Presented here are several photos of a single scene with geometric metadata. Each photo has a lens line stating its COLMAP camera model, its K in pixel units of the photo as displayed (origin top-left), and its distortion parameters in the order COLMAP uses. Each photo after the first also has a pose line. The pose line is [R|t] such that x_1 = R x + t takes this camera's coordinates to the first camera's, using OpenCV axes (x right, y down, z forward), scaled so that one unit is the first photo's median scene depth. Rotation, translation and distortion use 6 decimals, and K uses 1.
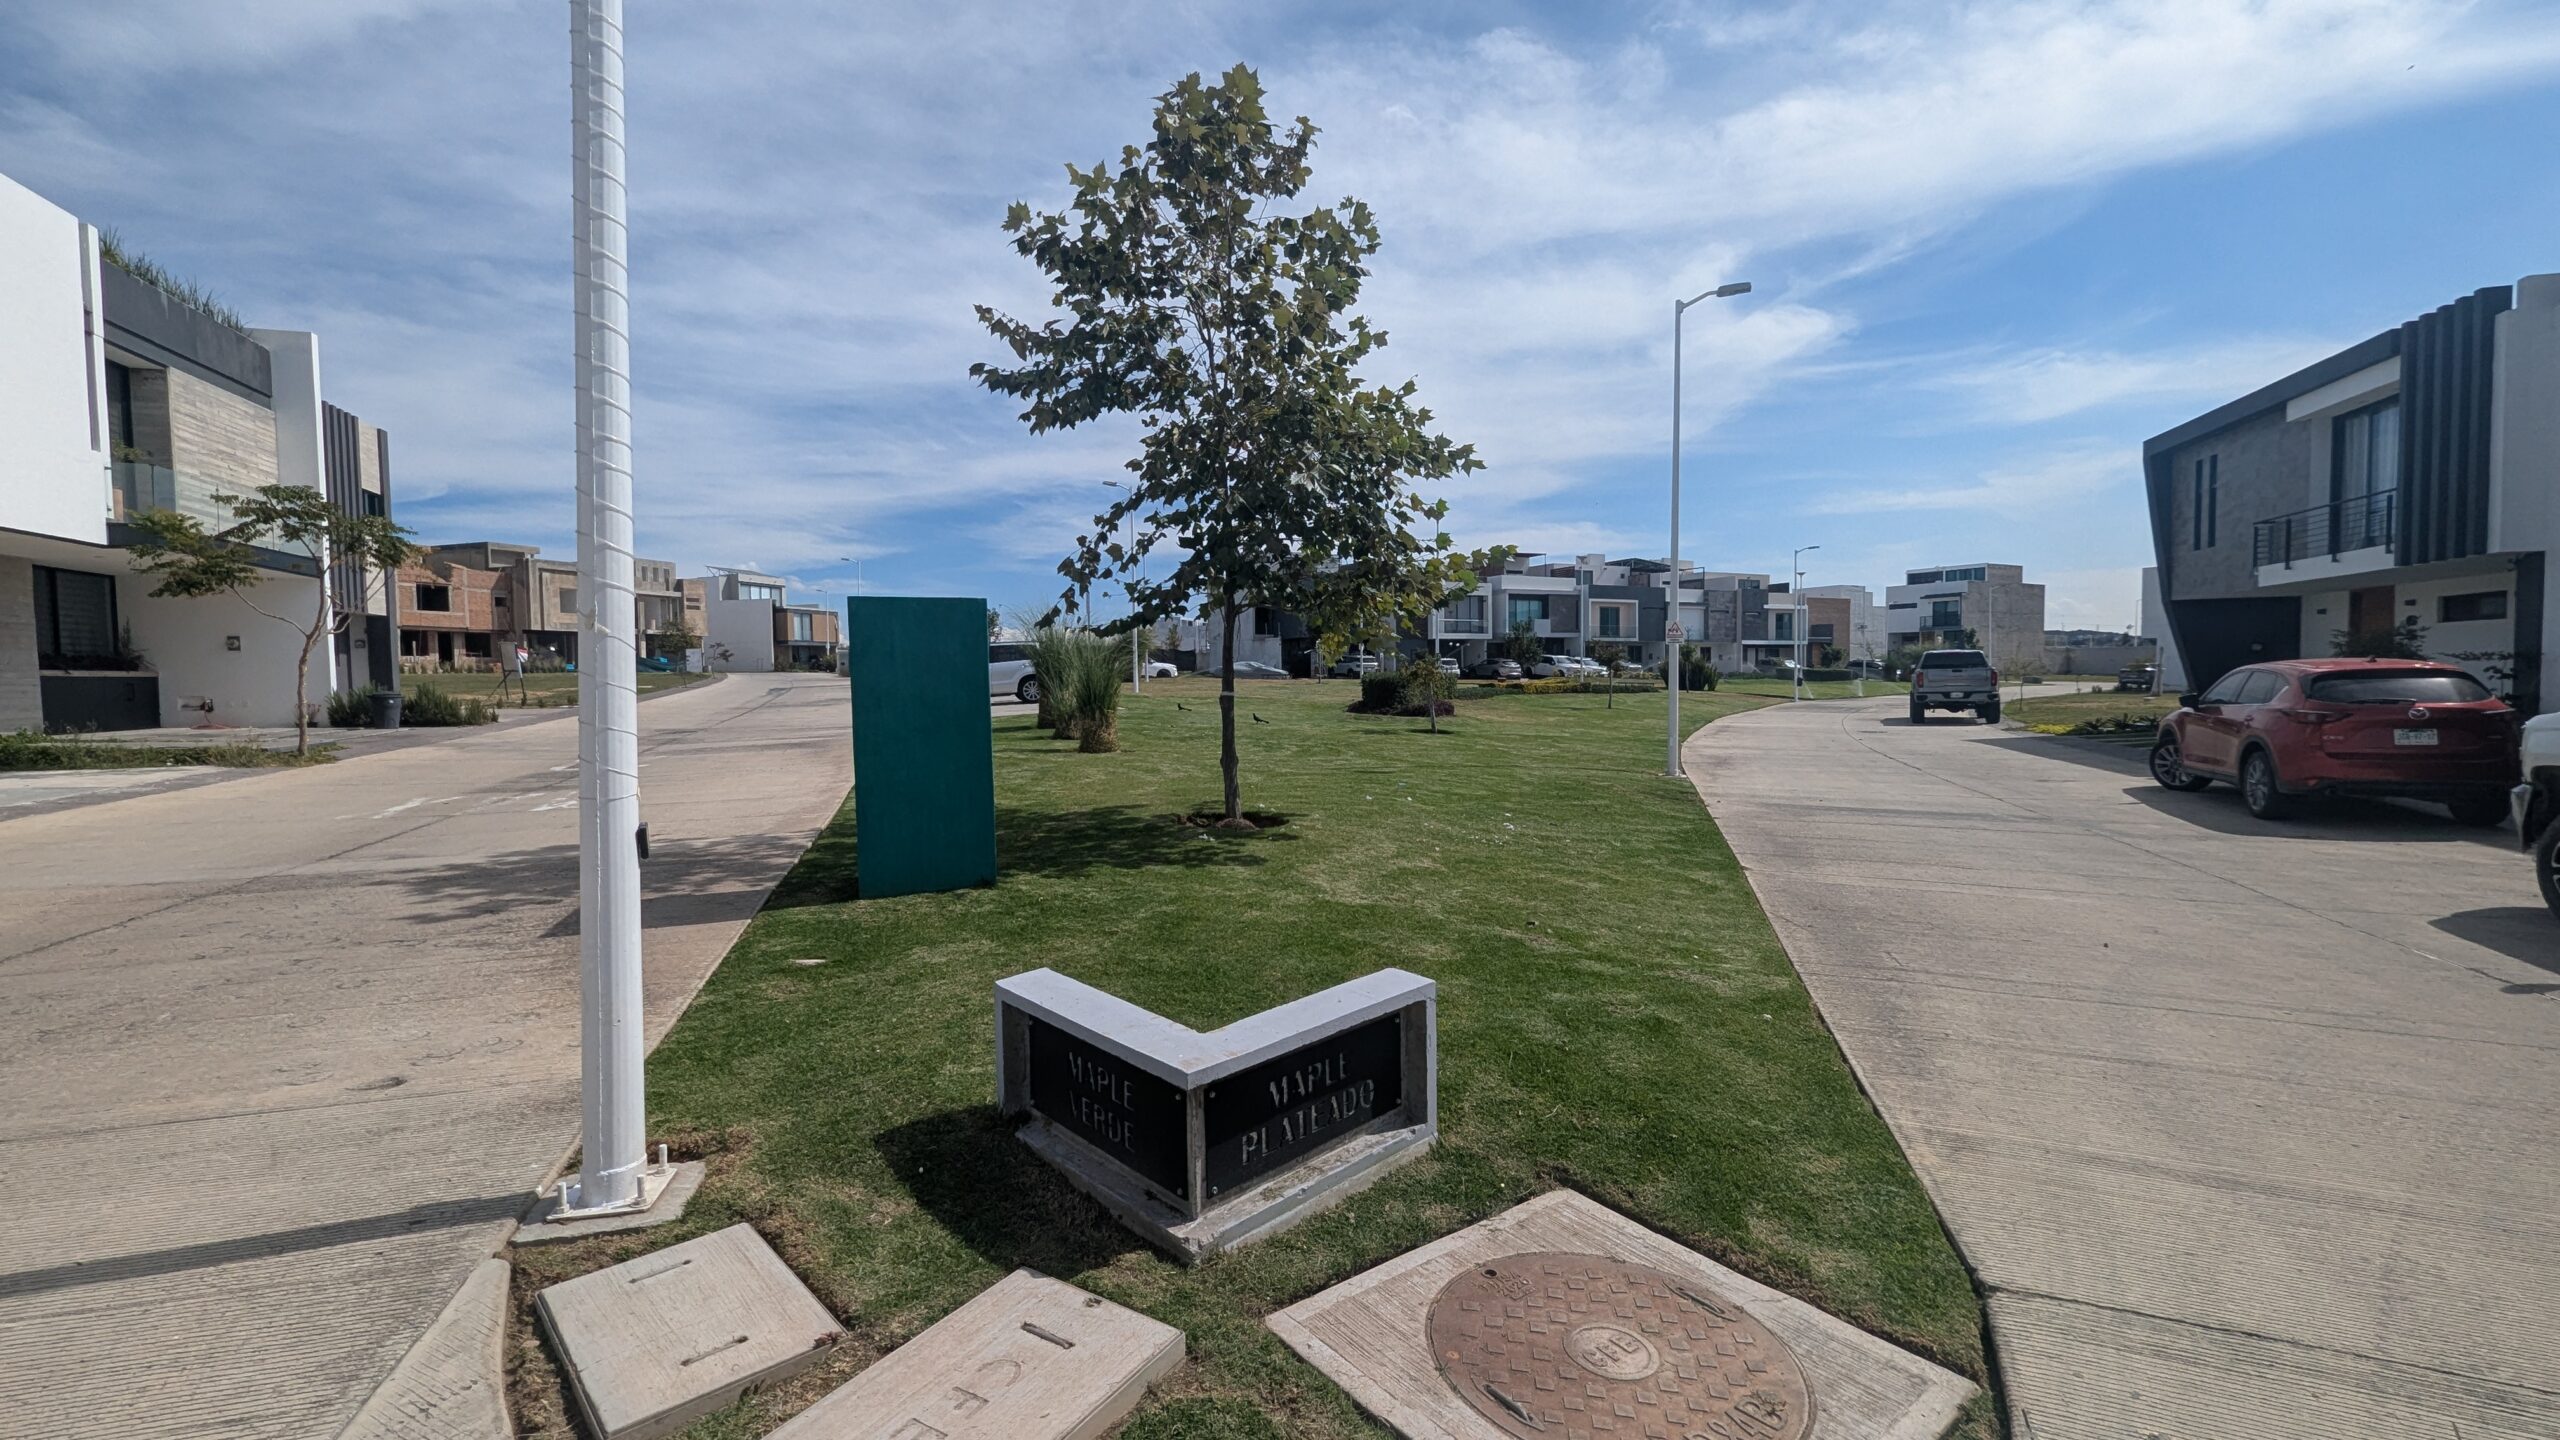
lens RADIAL K [[892.6, 0, 1280.0], [0, 892.6, 720.0], [0, 0, 1]] dist [-0.000348, -0.000070]
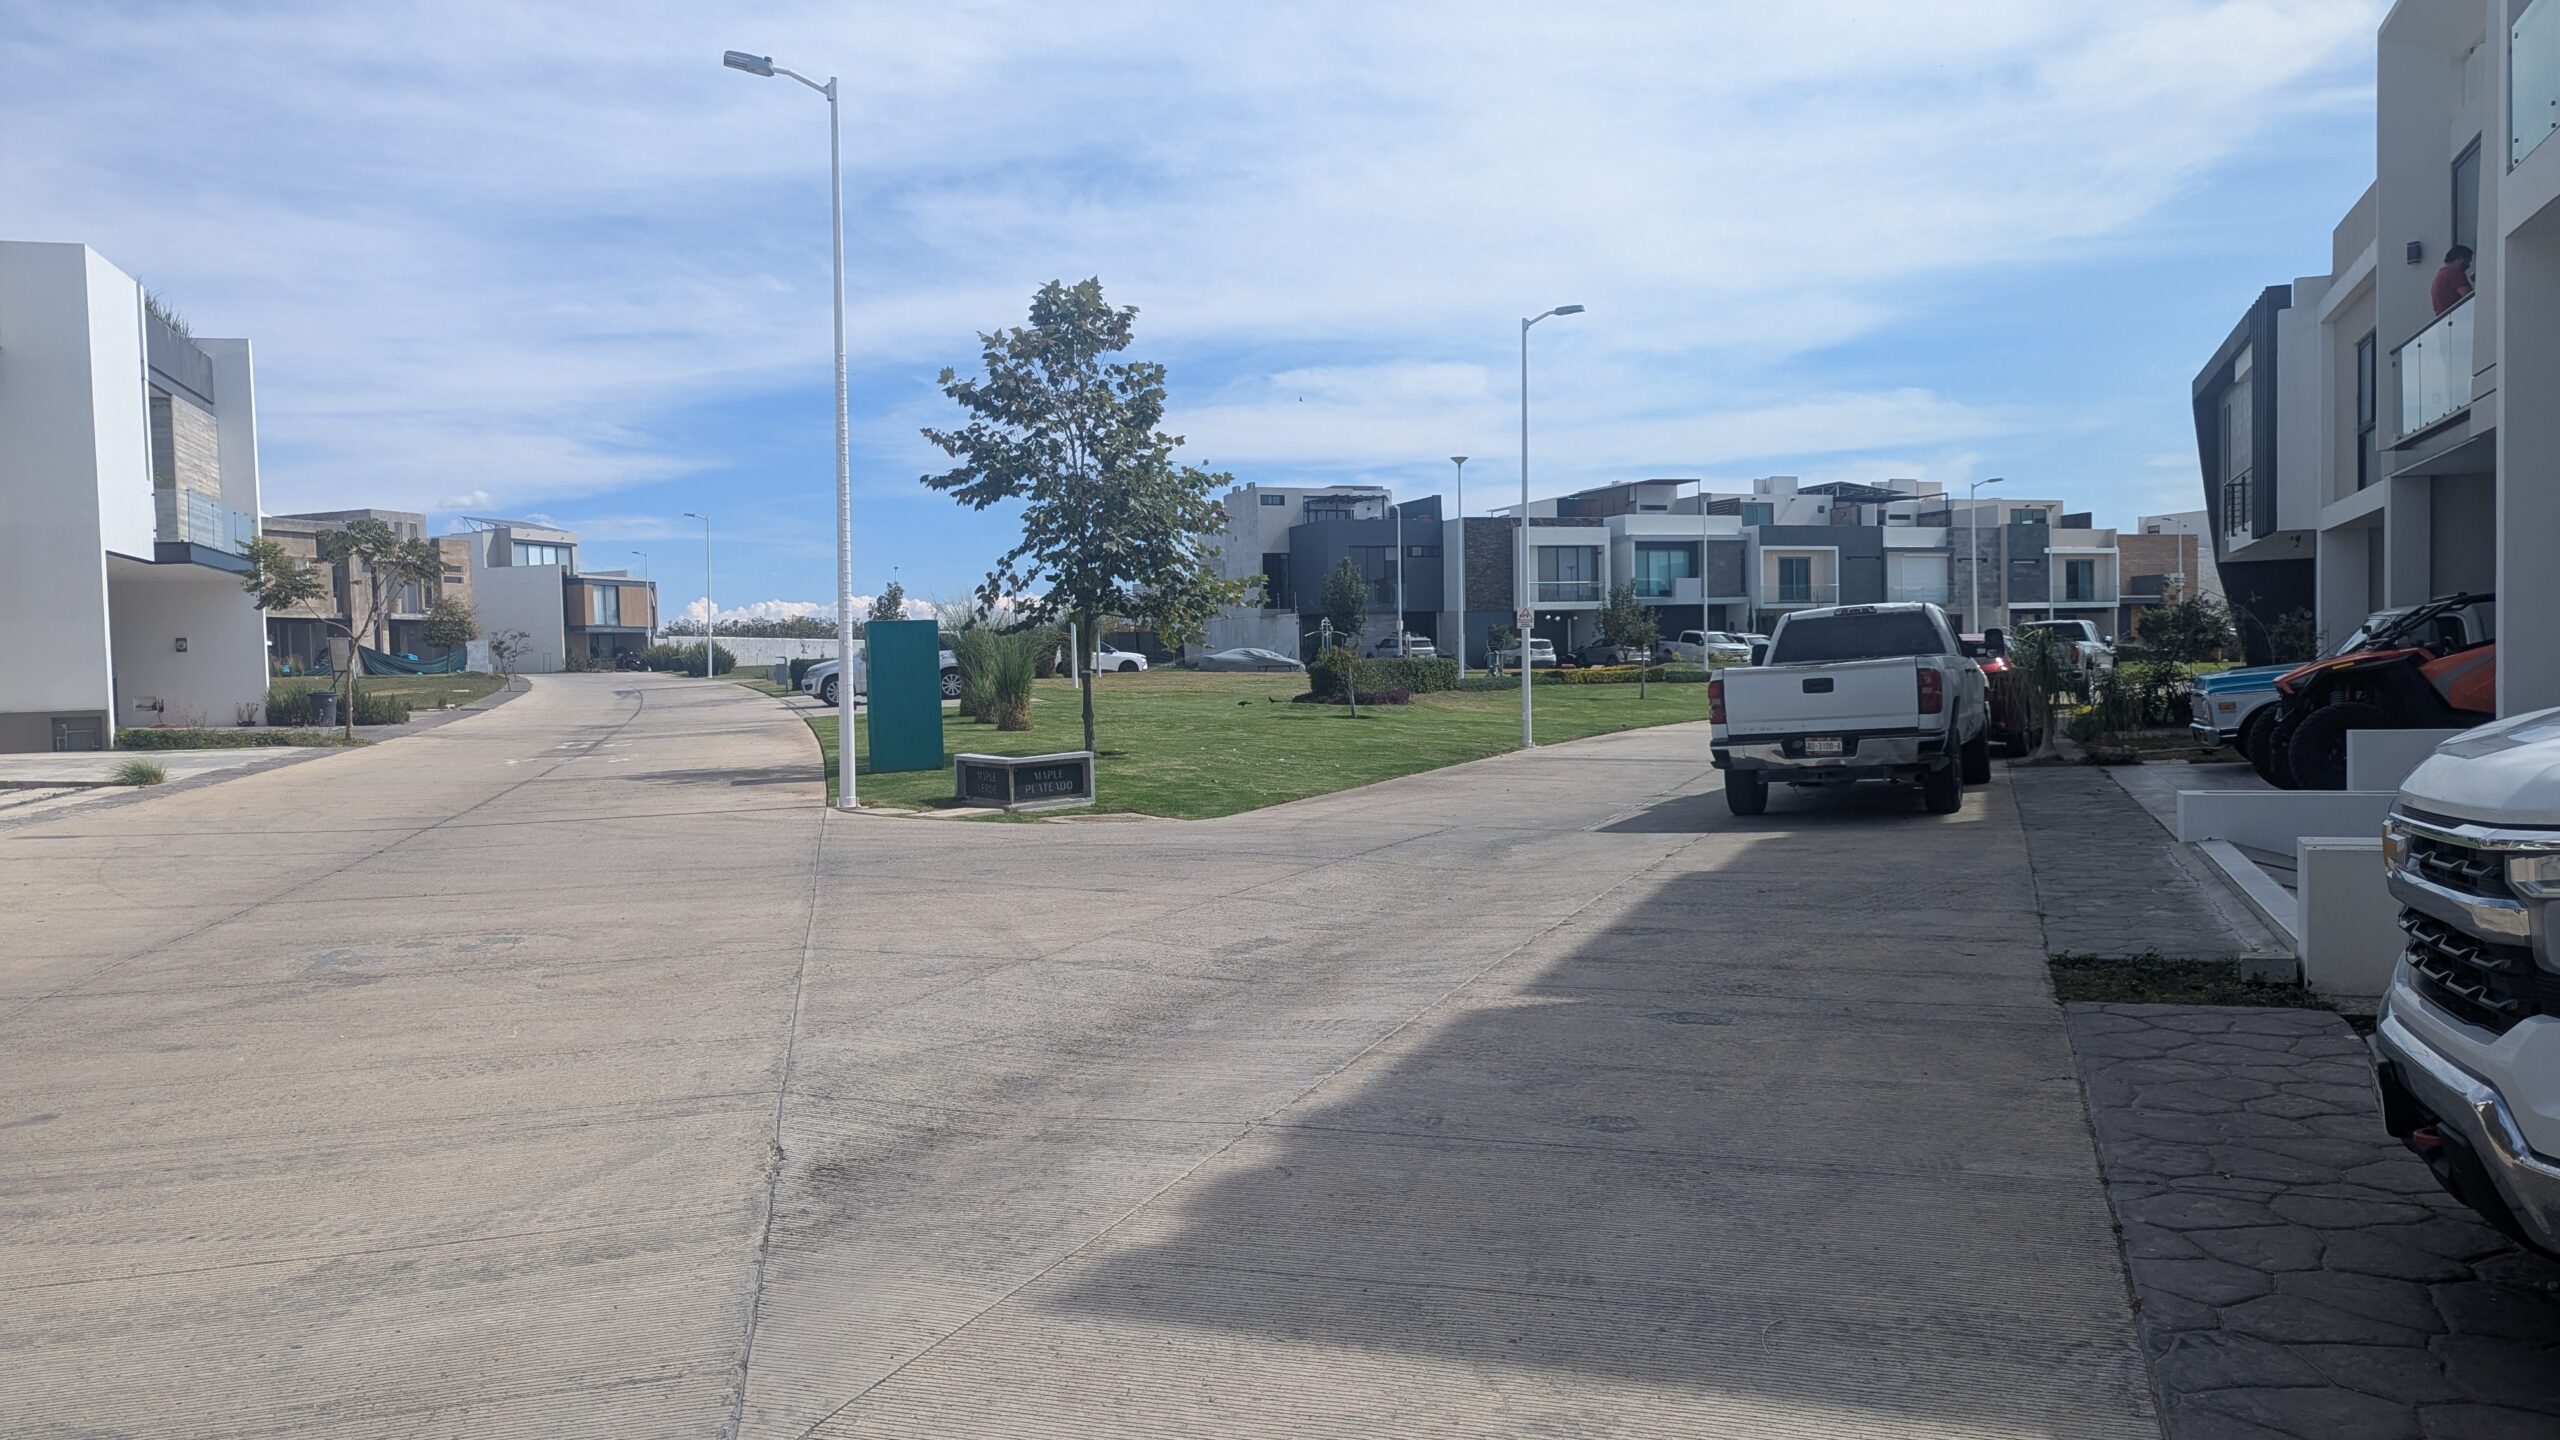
lens RADIAL K [[1674.0, 0, 1280.0], [0, 1674.0, 720.0], [0, 0, 1]] dist [0.055957, -0.079997]
pose [[0.997279, -0.012497, -0.072659, 0.075916], [0.010954, 0.999707, -0.021596, 0.018621], [0.072907, 0.020741, 0.997123, -0.289018]]
